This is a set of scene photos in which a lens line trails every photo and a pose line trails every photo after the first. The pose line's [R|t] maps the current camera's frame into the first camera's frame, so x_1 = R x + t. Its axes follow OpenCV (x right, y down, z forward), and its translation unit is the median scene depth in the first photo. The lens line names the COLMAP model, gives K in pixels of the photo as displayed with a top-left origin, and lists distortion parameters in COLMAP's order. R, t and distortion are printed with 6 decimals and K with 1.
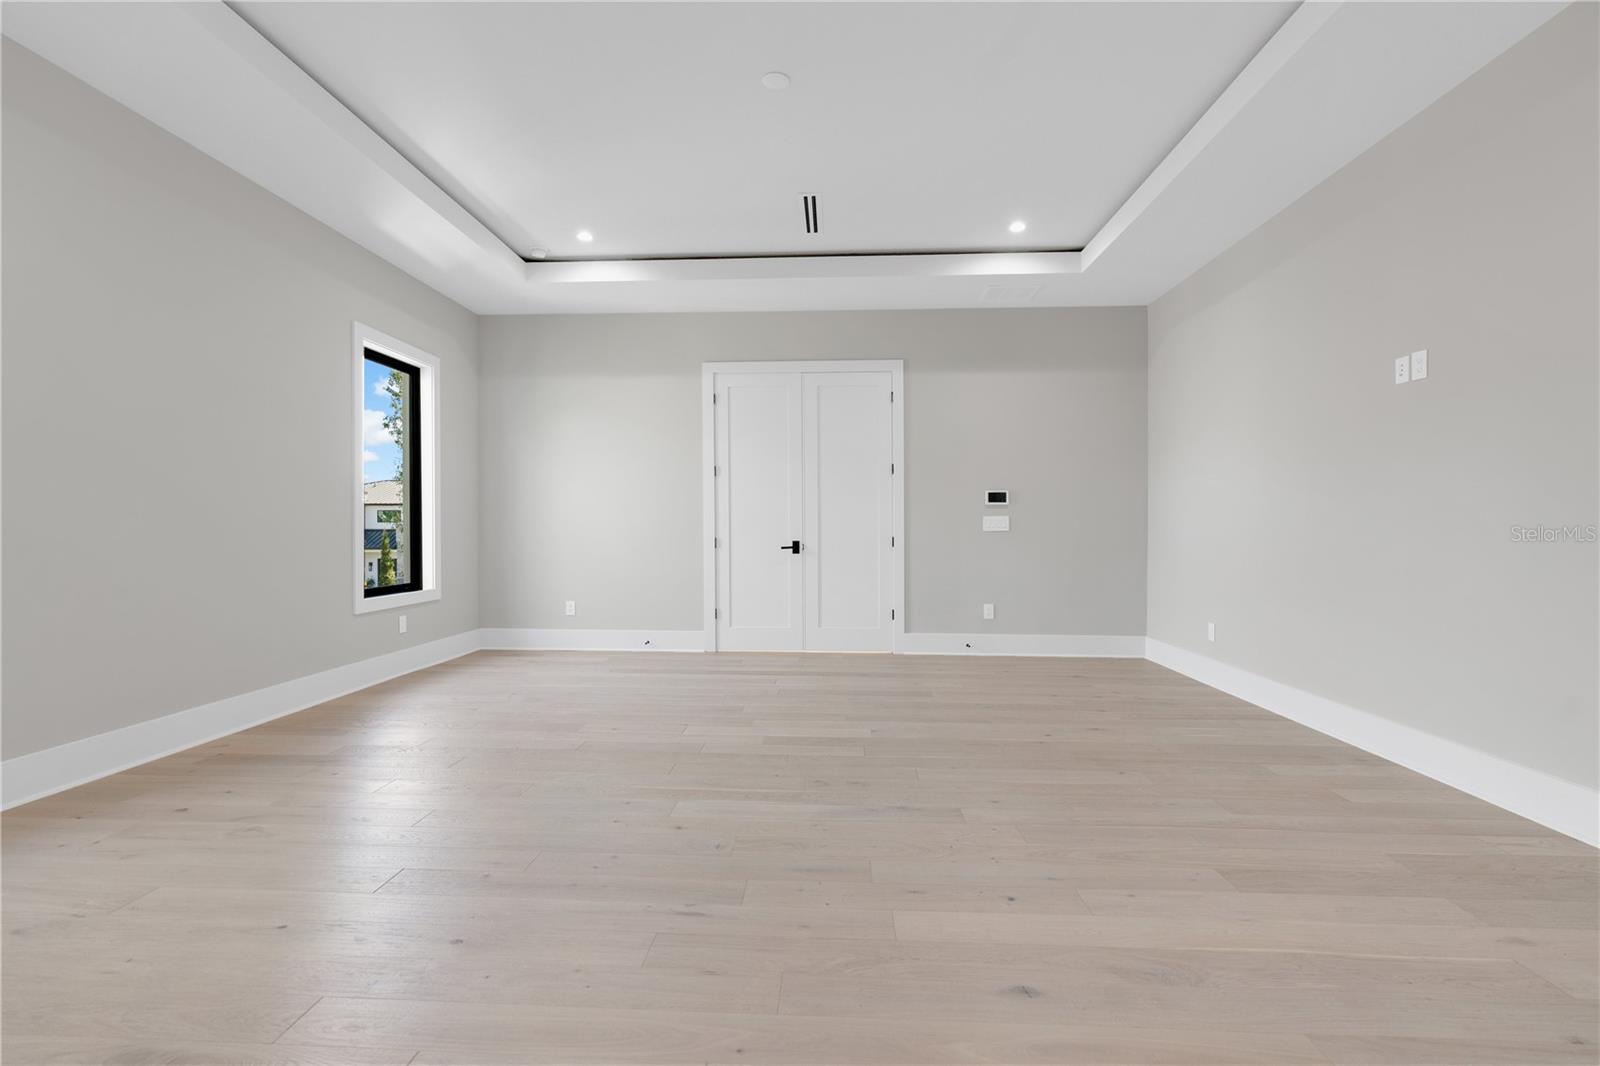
lens RADIAL K [[727.7, 0, 791.5], [0, 727.7, 528.9], [0, 0, 1]] dist [-0.003841, -0.000065]
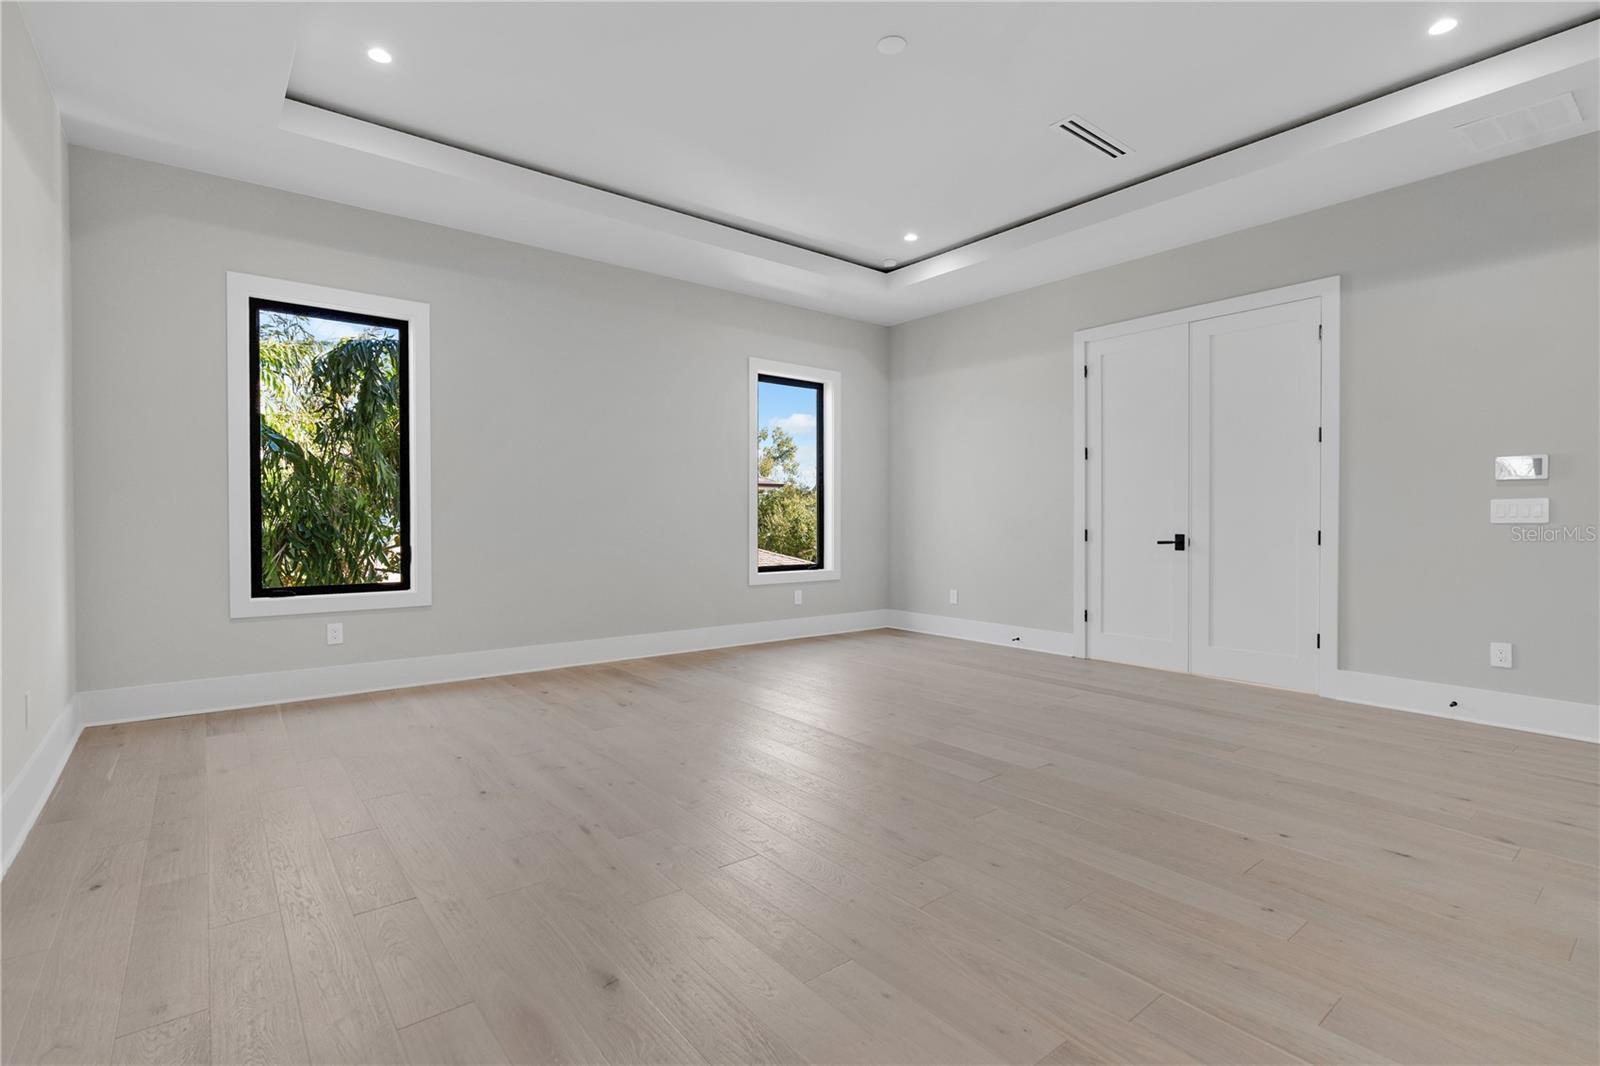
lens RADIAL K [[749.6, 0, 806.4], [0, 749.6, 531.6], [0, 0, 1]] dist [-0.002693, -0.000174]
pose [[0.665678, 0.013037, -0.746125, 0.350482], [-0.001766, 0.999872, 0.015895, 0.000890], [0.746237, -0.009264, 0.665616, 0.146149]]
